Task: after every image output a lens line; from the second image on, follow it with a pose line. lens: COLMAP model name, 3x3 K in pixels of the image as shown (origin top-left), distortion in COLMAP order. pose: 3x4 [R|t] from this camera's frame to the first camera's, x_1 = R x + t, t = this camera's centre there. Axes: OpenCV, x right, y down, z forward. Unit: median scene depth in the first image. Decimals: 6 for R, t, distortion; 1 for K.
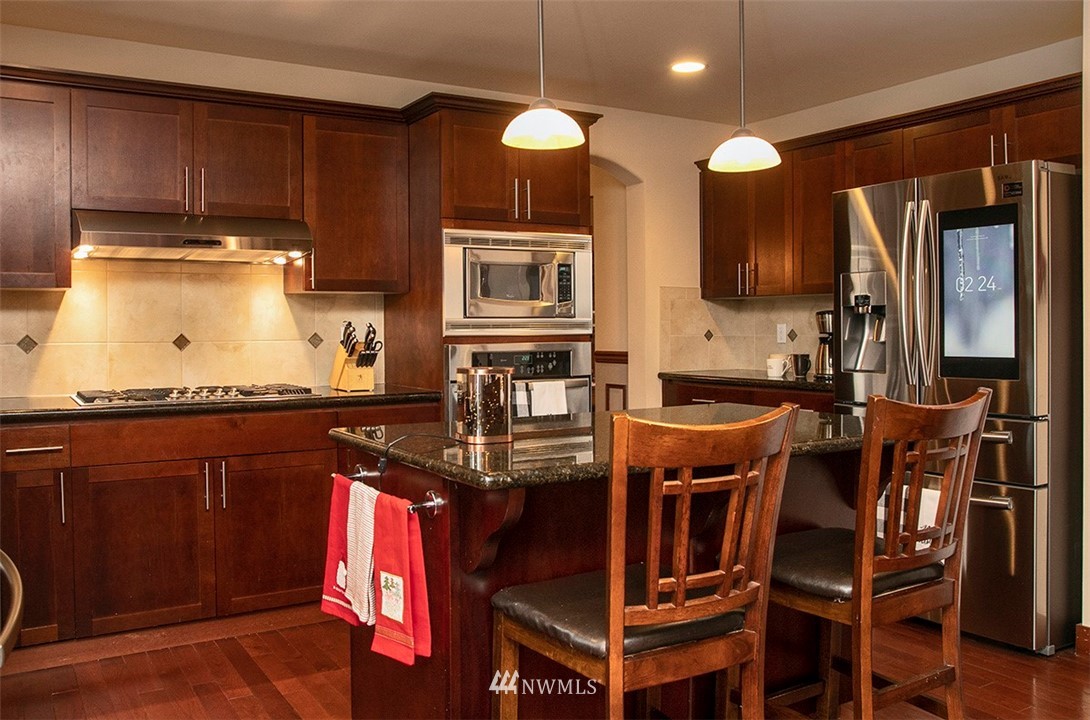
lens RADIAL K [[922.1, 0, 520.4], [0, 922.1, 329.5], [0, 0, 1]] dist [-0.043437, 0.009849]
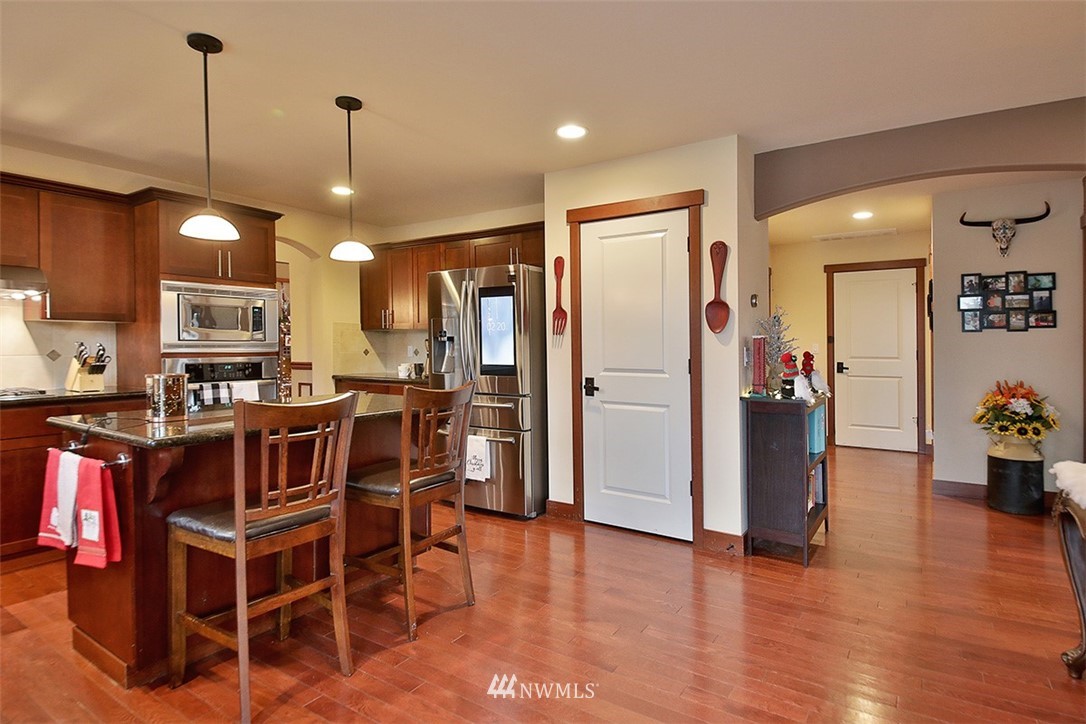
lens RADIAL K [[567.9, 0, 553.6], [0, 567.9, 348.6], [0, 0, 1]] dist [0.048134, -0.046352]
pose [[0.892754, 0.005788, 0.450508, 0.062733], [-0.006719, 0.999977, 0.000467, -0.004109], [-0.450495, -0.003444, 0.892772, -0.104292]]
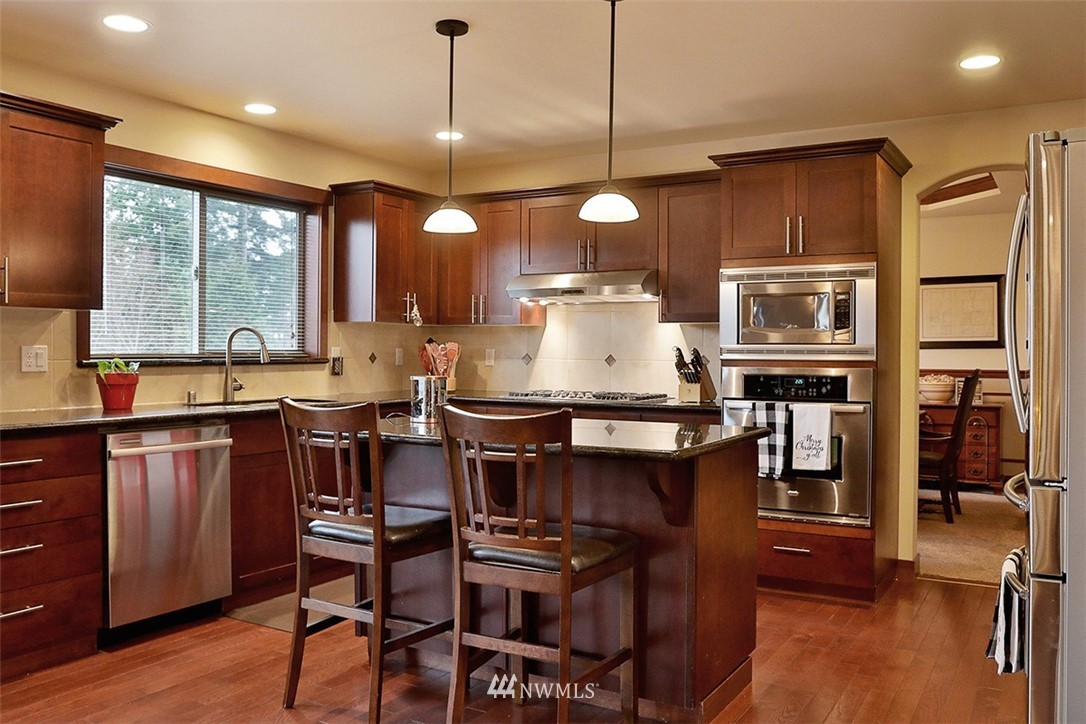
lens RADIAL K [[920.7, 0, 568.3], [0, 920.7, 366.9], [0, 0, 1]] dist [-0.118875, 0.182505]
pose [[0.500517, 0.025319, -0.865357, 0.846127], [-0.013478, 0.999679, 0.021453, -0.005629], [0.865622, 0.000926, 0.500697, 0.249560]]
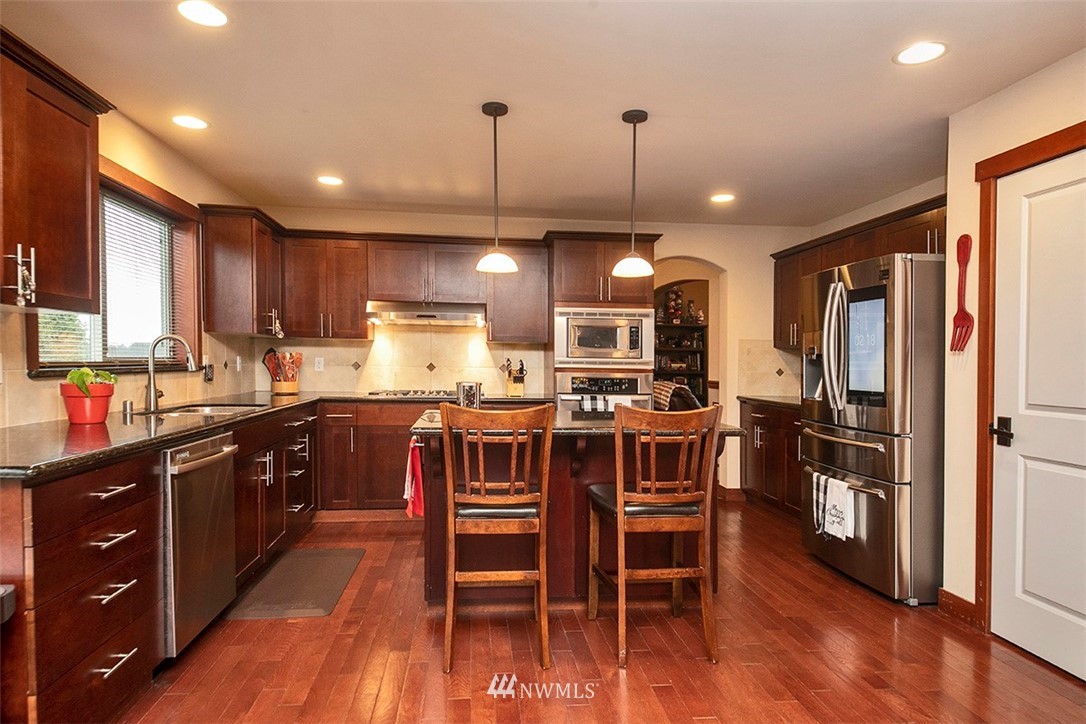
lens RADIAL K [[630.4, 0, 546.2], [0, 630.4, 374.9], [0, 0, 1]] dist [0.053303, -0.000591]
pose [[0.917310, 0.029780, -0.397058, 0.387415], [-0.023063, 0.999499, 0.021681, -0.004527], [0.397505, -0.010731, 0.917537, -0.117039]]
